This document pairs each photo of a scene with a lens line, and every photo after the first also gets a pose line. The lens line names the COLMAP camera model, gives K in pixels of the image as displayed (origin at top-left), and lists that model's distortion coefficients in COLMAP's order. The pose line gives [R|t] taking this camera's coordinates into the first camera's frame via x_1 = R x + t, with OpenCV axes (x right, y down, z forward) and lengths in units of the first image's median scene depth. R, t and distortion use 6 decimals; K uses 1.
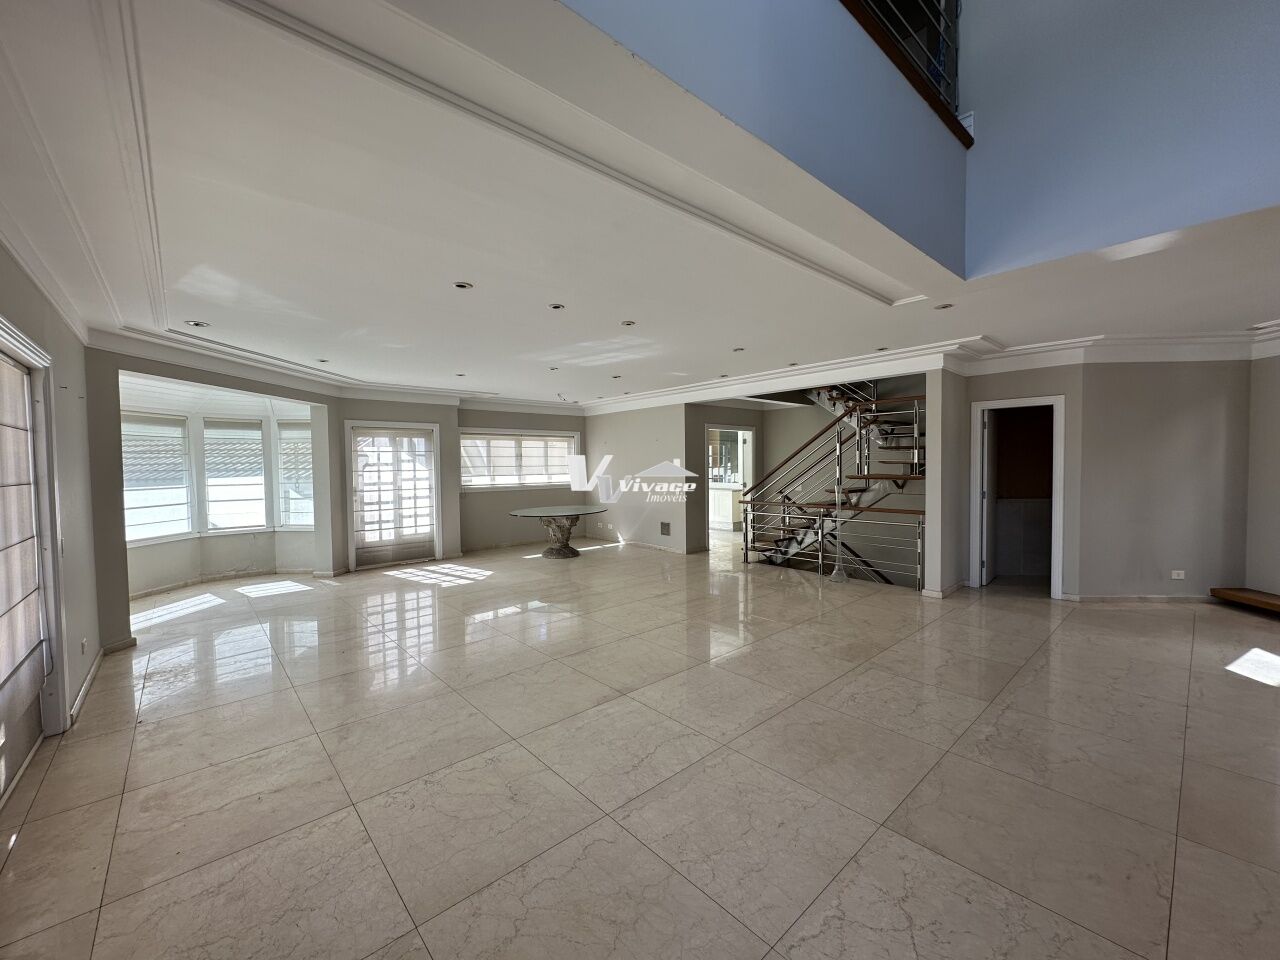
lens RADIAL K [[514.0, 0, 651.2], [0, 514.0, 471.1], [0, 0, 1]] dist [-0.006748, 0.001566]
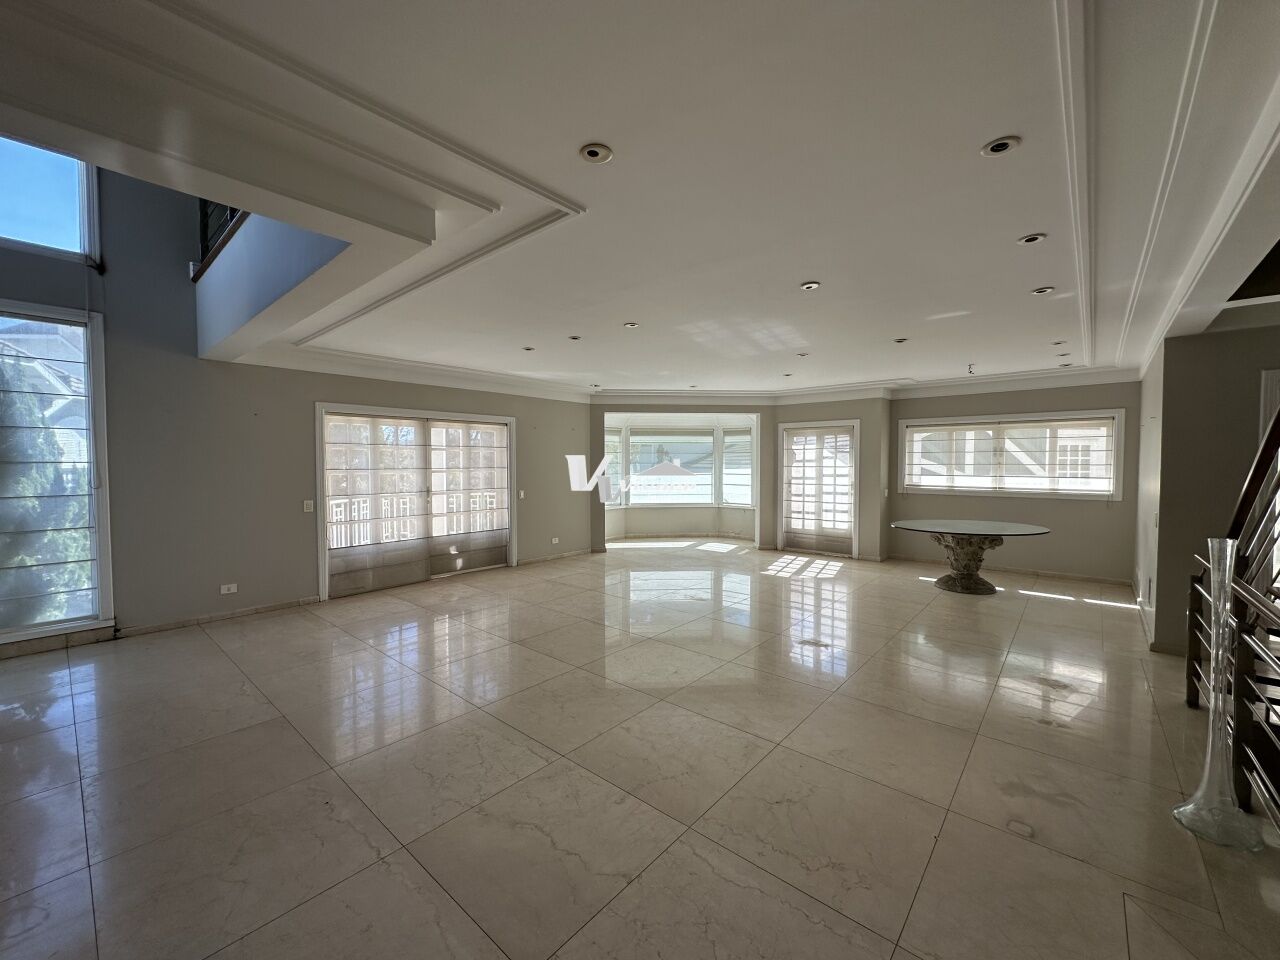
lens RADIAL K [[514.0, 0, 637.4], [0, 514.0, 477.2], [0, 0, 1]] dist [-0.006748, 0.001566]
pose [[0.089671, 0.032118, -0.995453, 0.541733], [-0.024989, 0.999238, 0.029989, -0.001317], [0.995658, 0.022187, 0.090405, 0.523175]]
